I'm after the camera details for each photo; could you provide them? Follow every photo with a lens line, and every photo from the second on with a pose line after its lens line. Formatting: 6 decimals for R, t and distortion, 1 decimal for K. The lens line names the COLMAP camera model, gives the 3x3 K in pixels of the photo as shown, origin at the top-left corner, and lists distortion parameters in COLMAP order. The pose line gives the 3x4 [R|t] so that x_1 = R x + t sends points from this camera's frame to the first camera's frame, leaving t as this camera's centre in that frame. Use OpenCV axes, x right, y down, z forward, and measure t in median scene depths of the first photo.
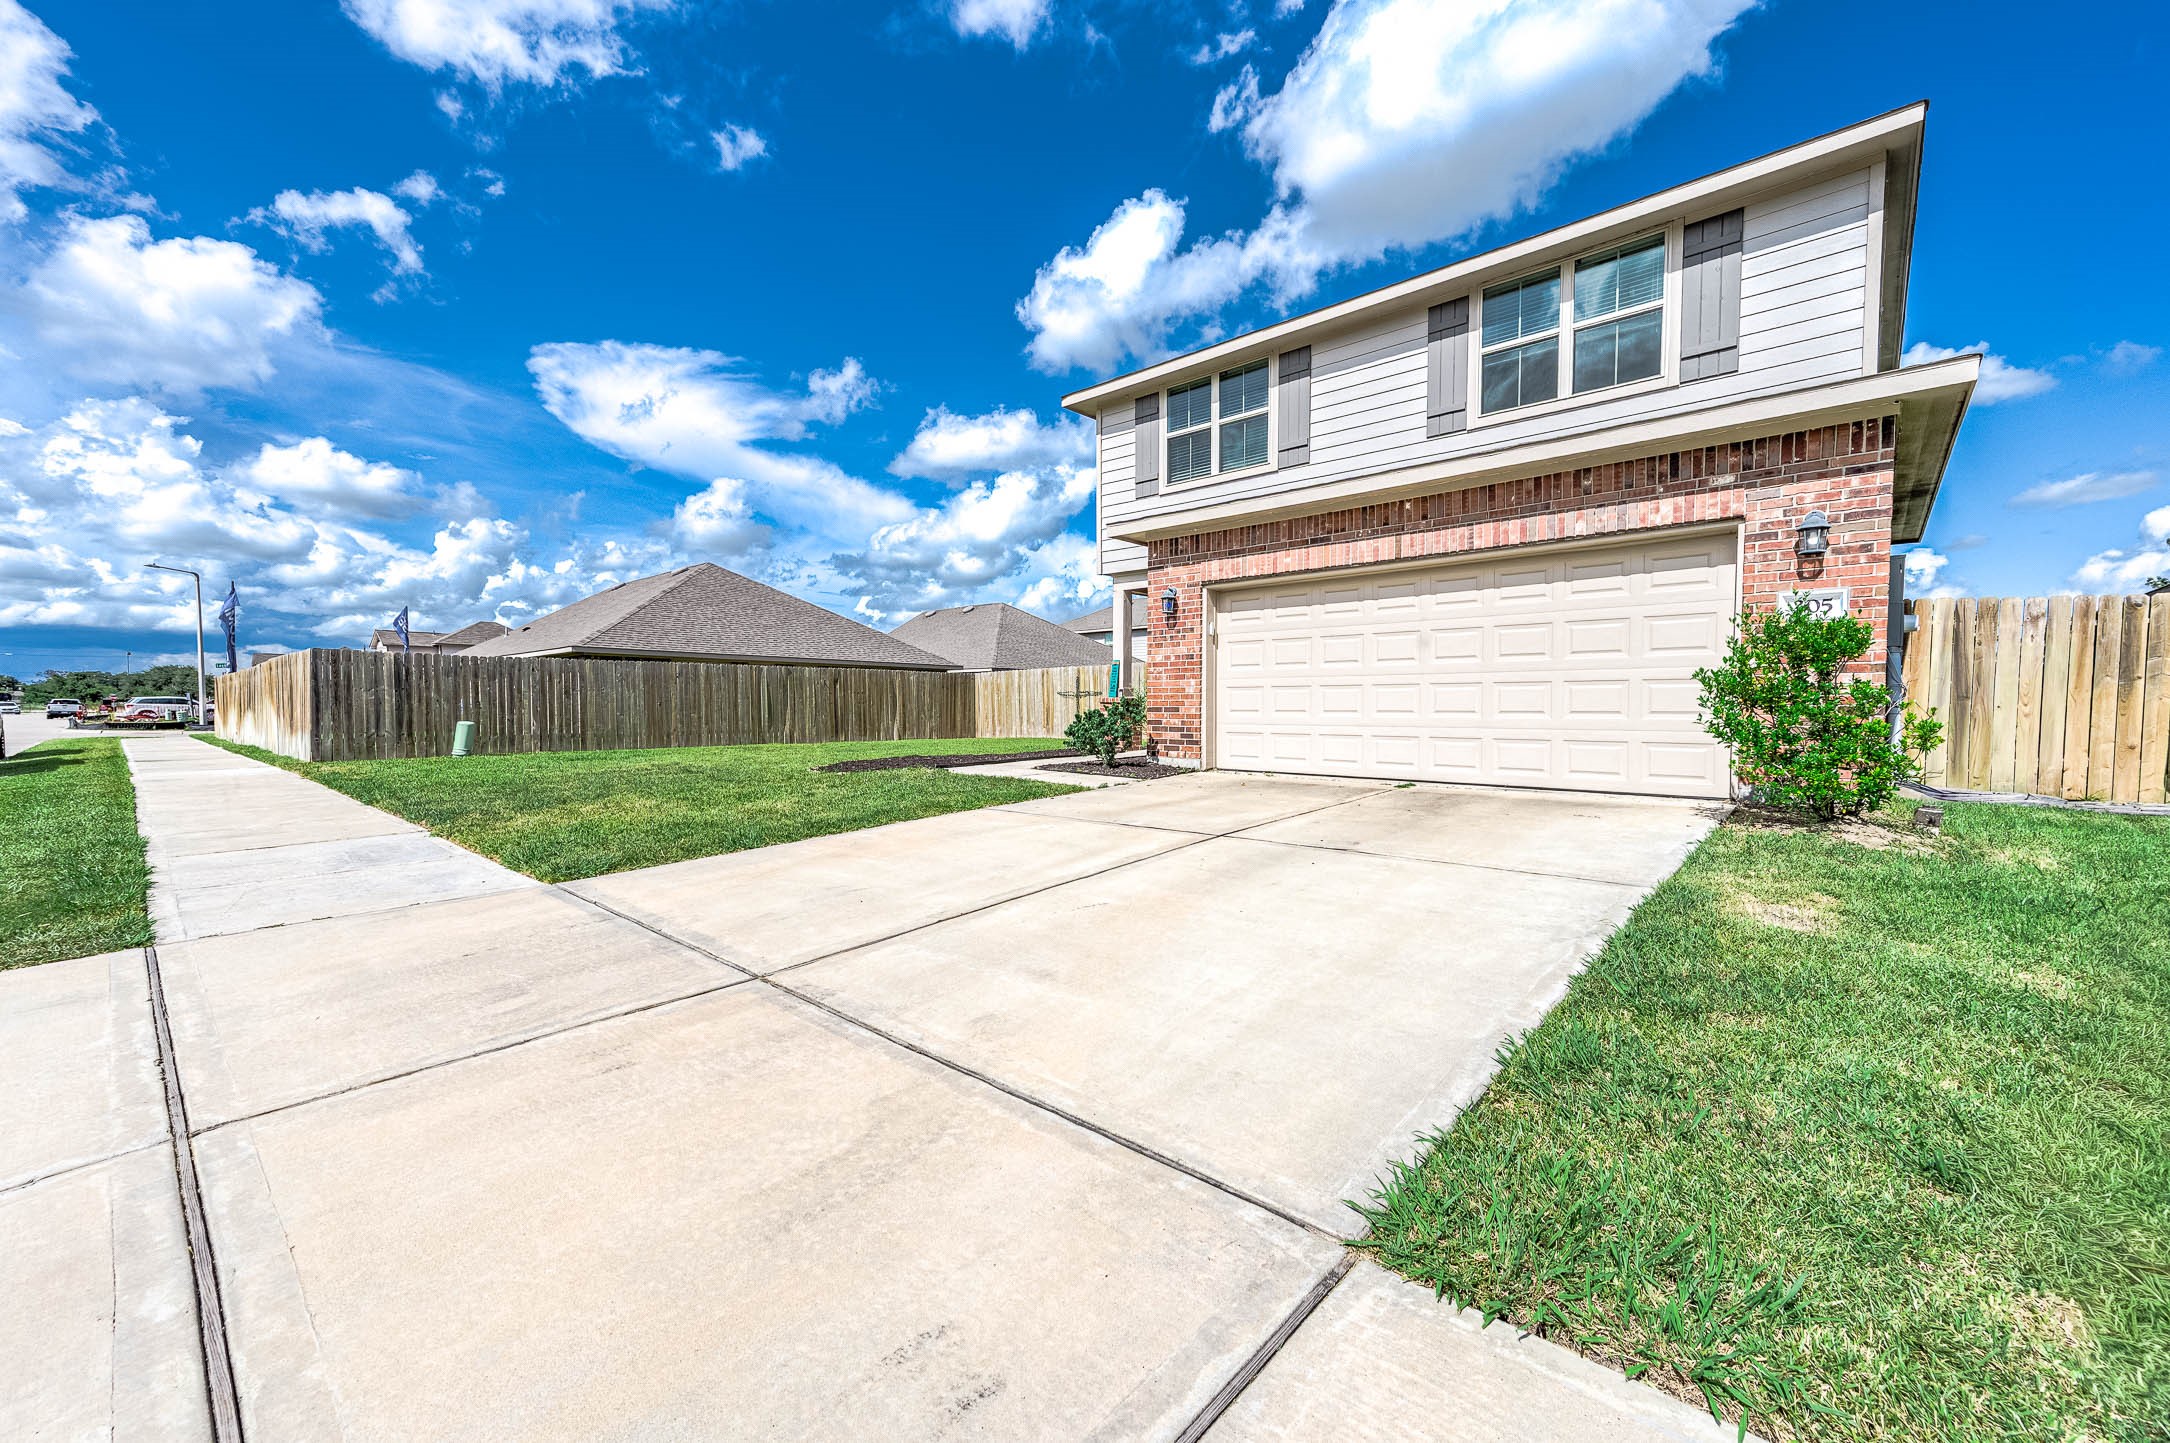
lens RADIAL K [[861.5, 0, 1077.4], [0, 861.5, 721.3], [0, 0, 1]] dist [0.019267, 0.000992]
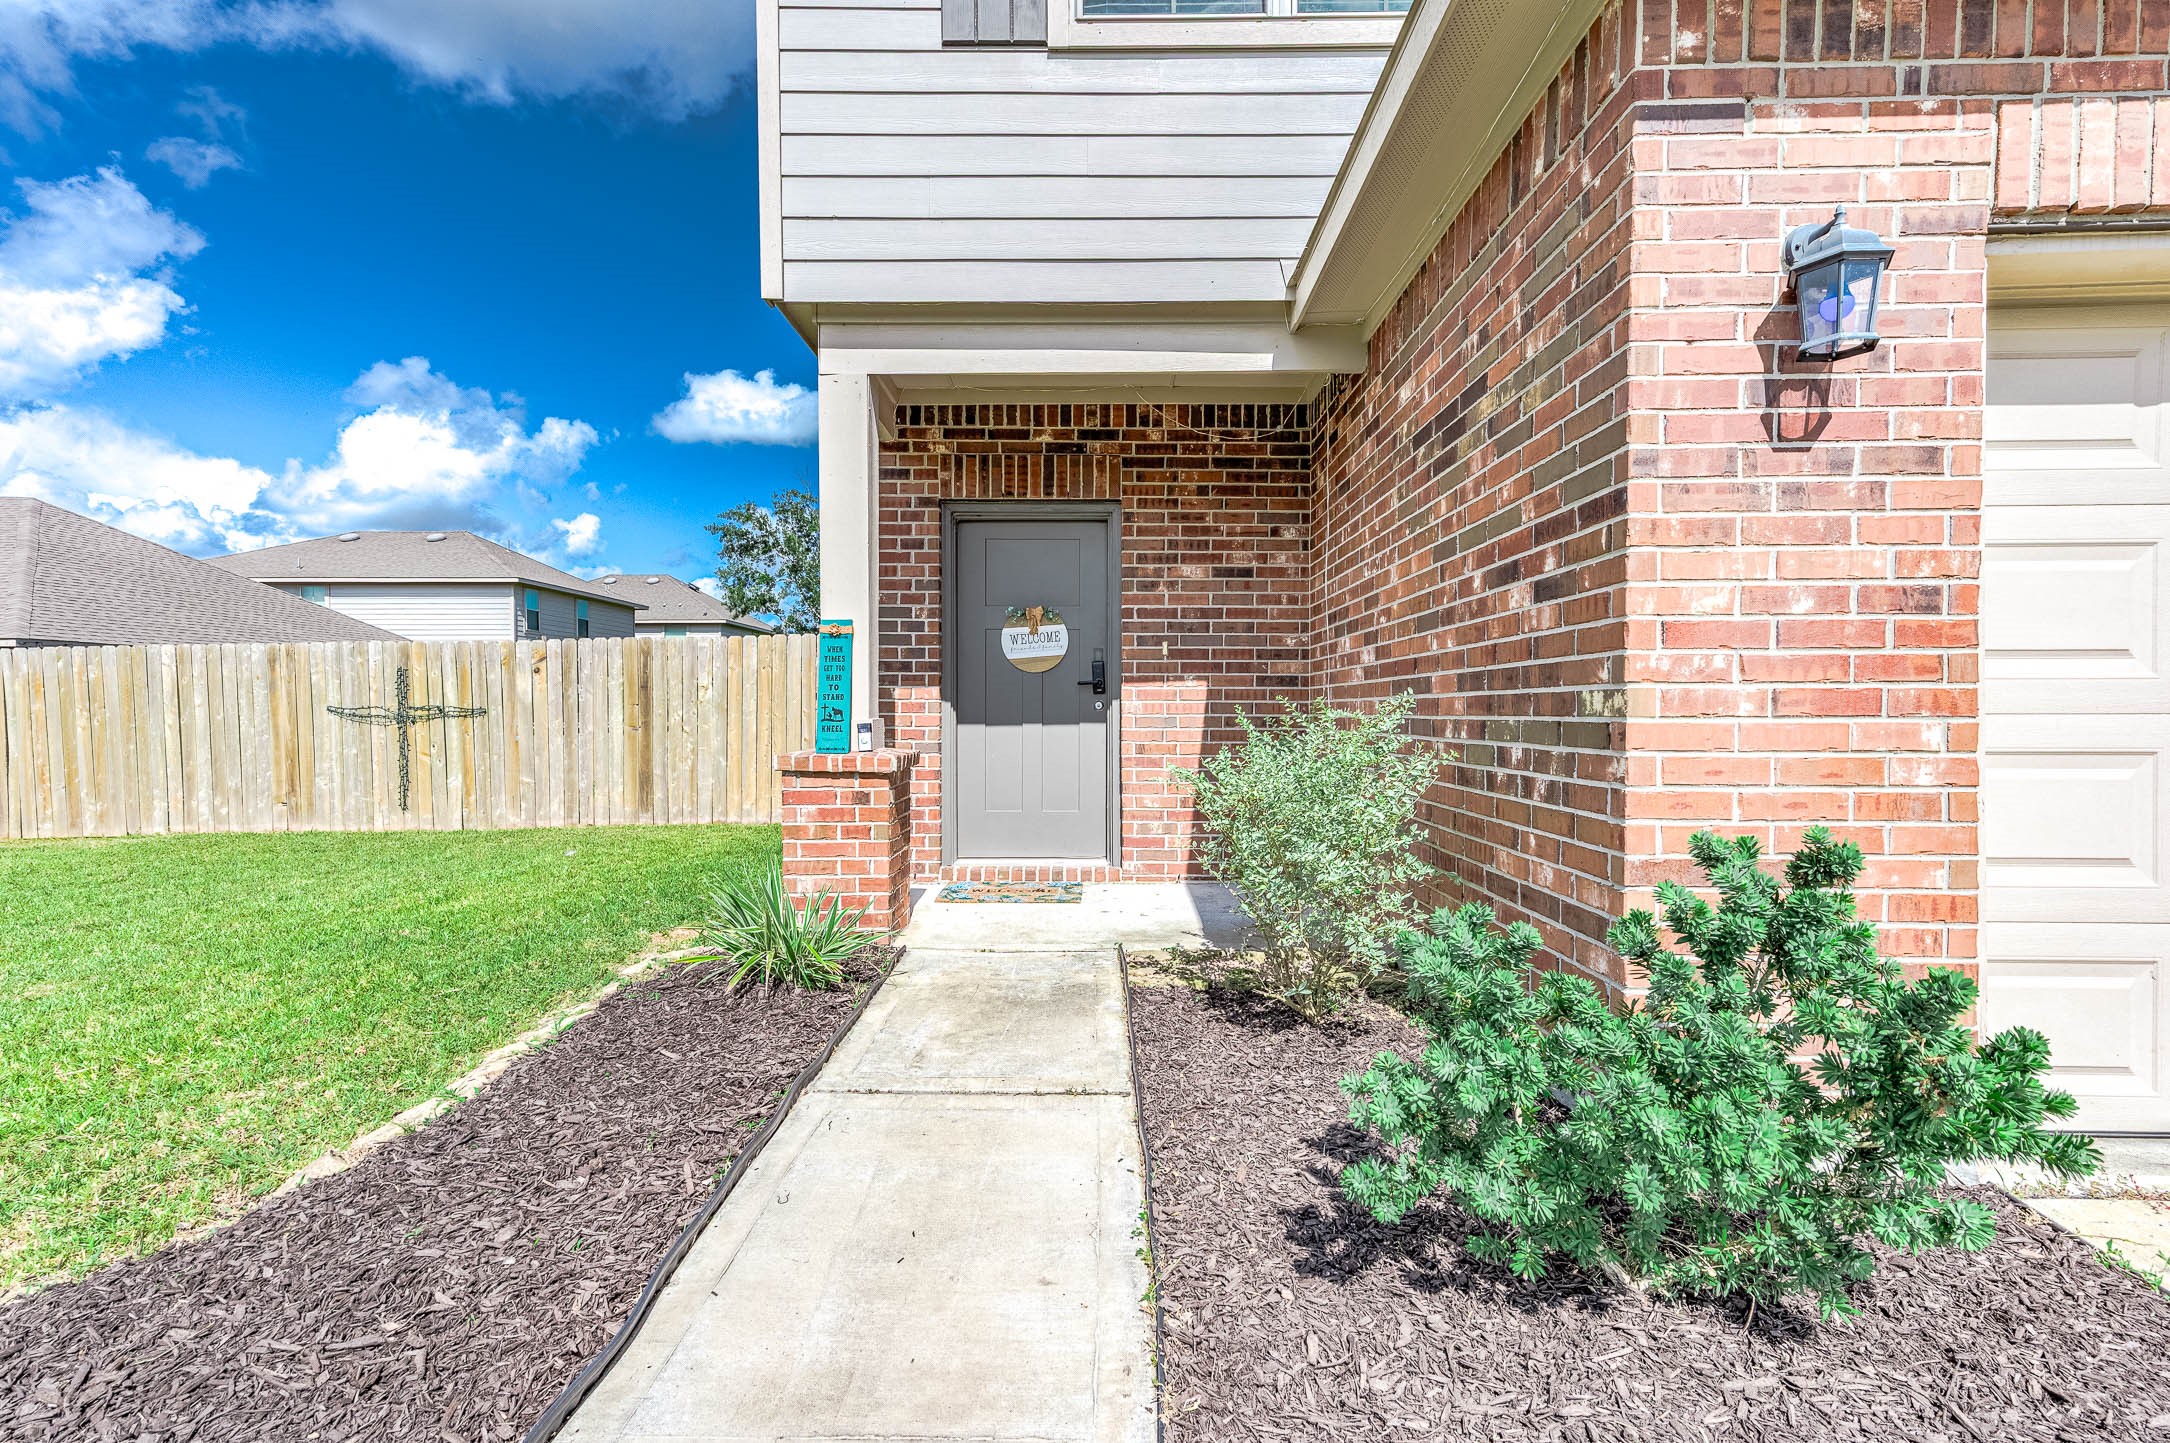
lens RADIAL K [[1007.1, 0, 1088.6], [0, 1007.1, 728.6], [0, 0, 1]] dist [0.011587, 0.000645]
pose [[0.742211, -0.013873, 0.670023, -0.168890], [0.013859, 0.999890, 0.005352, -0.053232], [-0.670023, 0.005314, 0.742321, 1.020927]]
